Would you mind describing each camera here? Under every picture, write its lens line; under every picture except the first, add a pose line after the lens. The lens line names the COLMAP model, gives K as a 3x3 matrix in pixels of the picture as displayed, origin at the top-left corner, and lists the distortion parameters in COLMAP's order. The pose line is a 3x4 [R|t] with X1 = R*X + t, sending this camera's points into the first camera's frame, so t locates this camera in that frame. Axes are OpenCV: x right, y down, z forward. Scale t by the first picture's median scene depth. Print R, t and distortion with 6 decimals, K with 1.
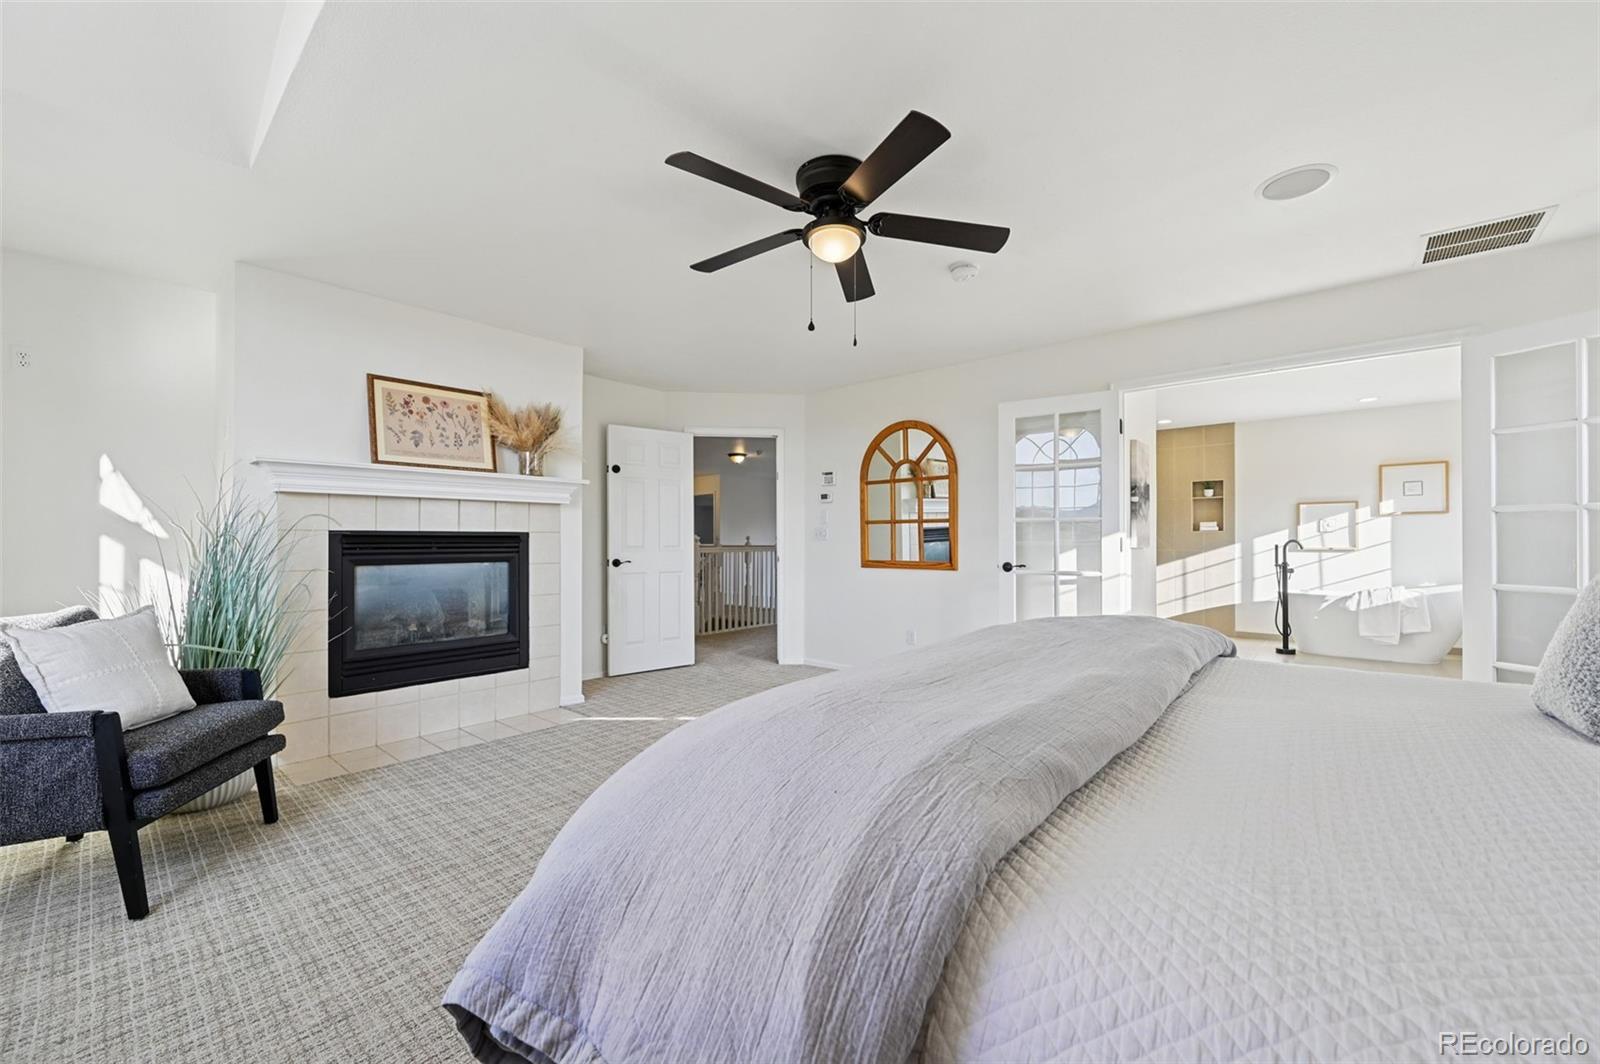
lens RADIAL K [[666.3, 0, 800.0], [0, 666.3, 532.0], [0, 0, 1]] dist [0.000008, 0.000048]
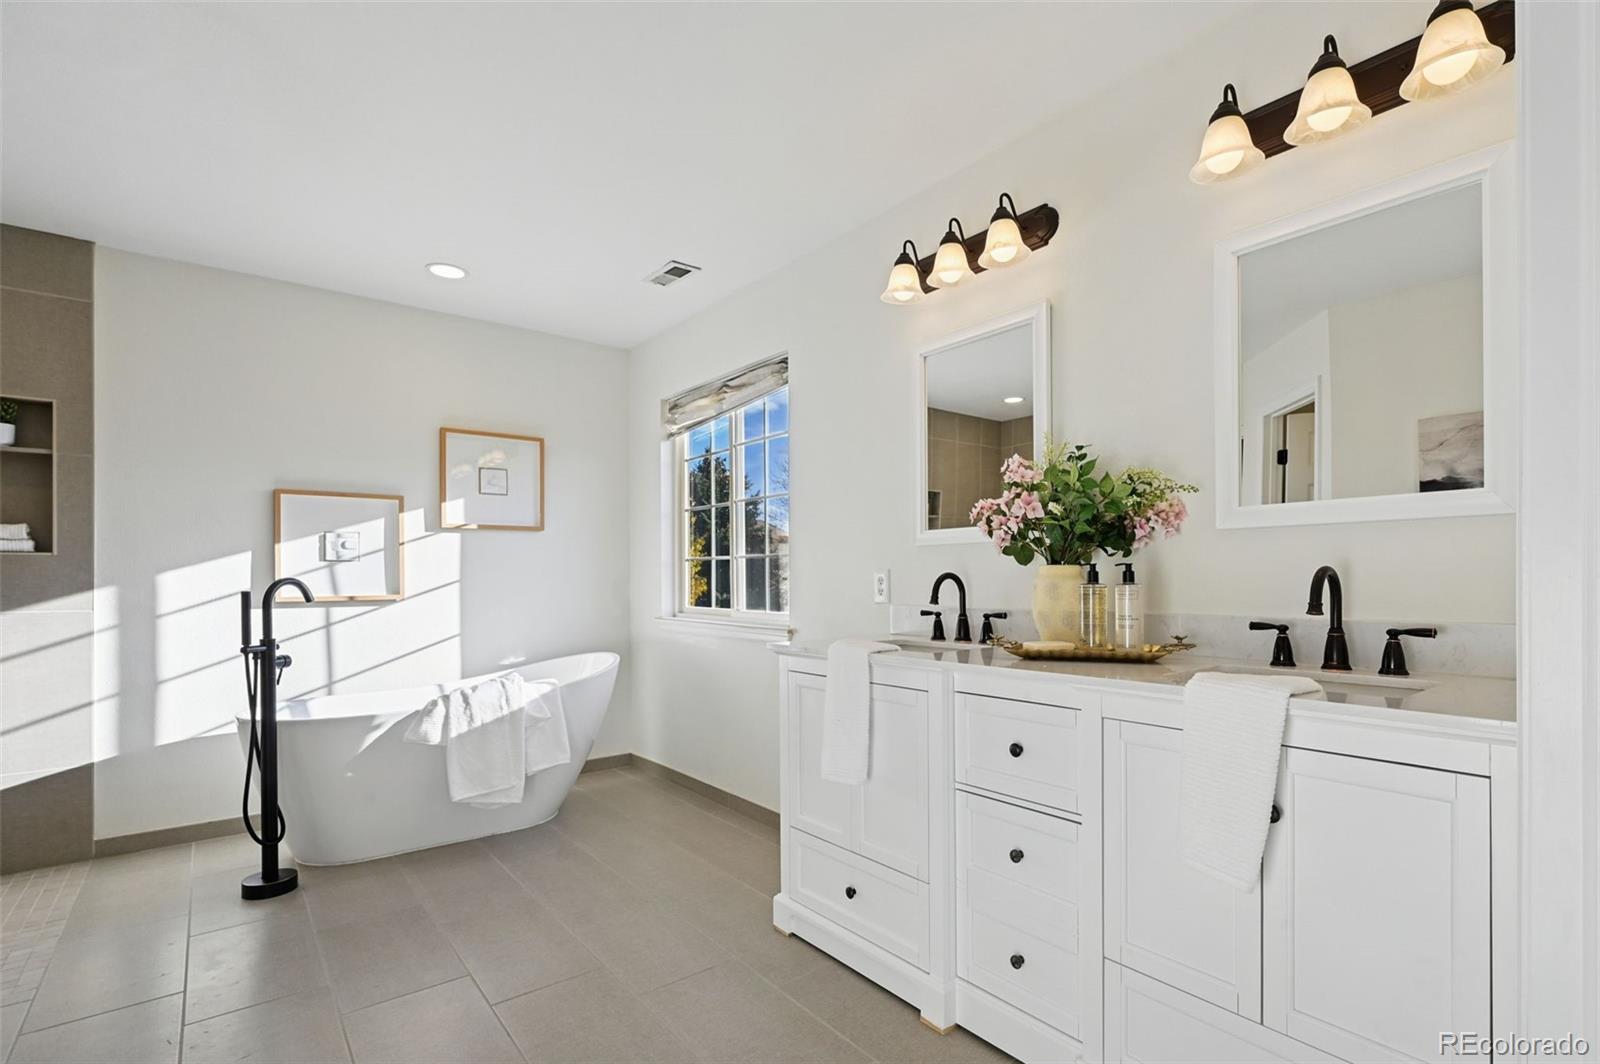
lens RADIAL K [[698.8, 0, 801.2], [0, 698.8, 585.4], [0, 0, 1]] dist [0.000637, 0.000304]
pose [[0.182126, -0.005436, 0.983260, 0.405040], [-0.008111, 0.999942, 0.007031, 0.011596], [-0.983242, -0.009256, 0.182071, 0.640409]]
